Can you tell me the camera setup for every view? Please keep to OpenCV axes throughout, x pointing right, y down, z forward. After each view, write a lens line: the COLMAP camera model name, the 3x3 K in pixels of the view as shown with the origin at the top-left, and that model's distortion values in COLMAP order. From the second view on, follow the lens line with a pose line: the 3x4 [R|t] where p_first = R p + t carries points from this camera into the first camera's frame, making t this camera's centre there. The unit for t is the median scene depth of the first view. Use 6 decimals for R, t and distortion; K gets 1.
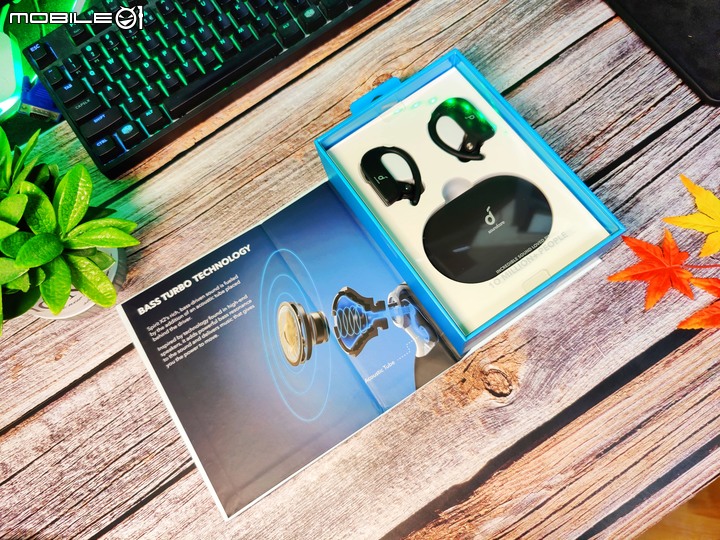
lens RADIAL K [[576.2, 0, 355.5], [0, 576.2, 268.7], [0, 0, 1]] dist [0.034117, -0.065296]
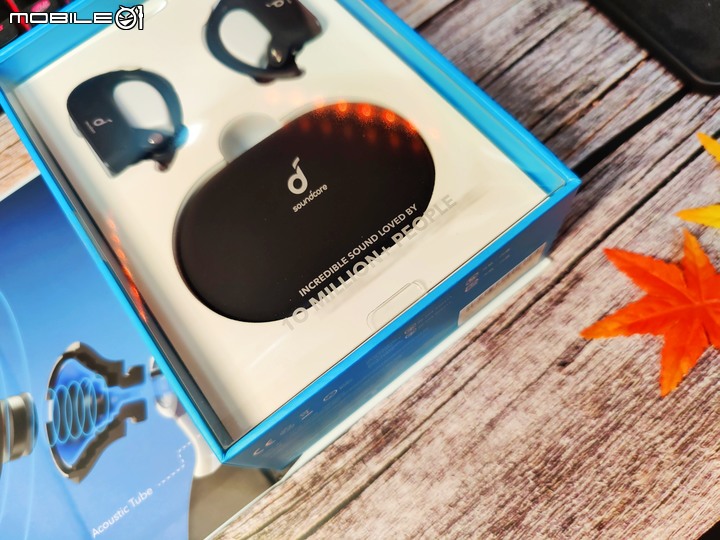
lens RADIAL K [[576.2, 0, 354.0], [0, 576.2, 270.9], [0, 0, 1]] dist [0.034117, -0.065296]
pose [[0.997697, -0.062166, 0.027119, 0.235318], [0.063702, 0.996160, -0.060062, 0.015106], [-0.023281, 0.061651, 0.997826, 0.481996]]
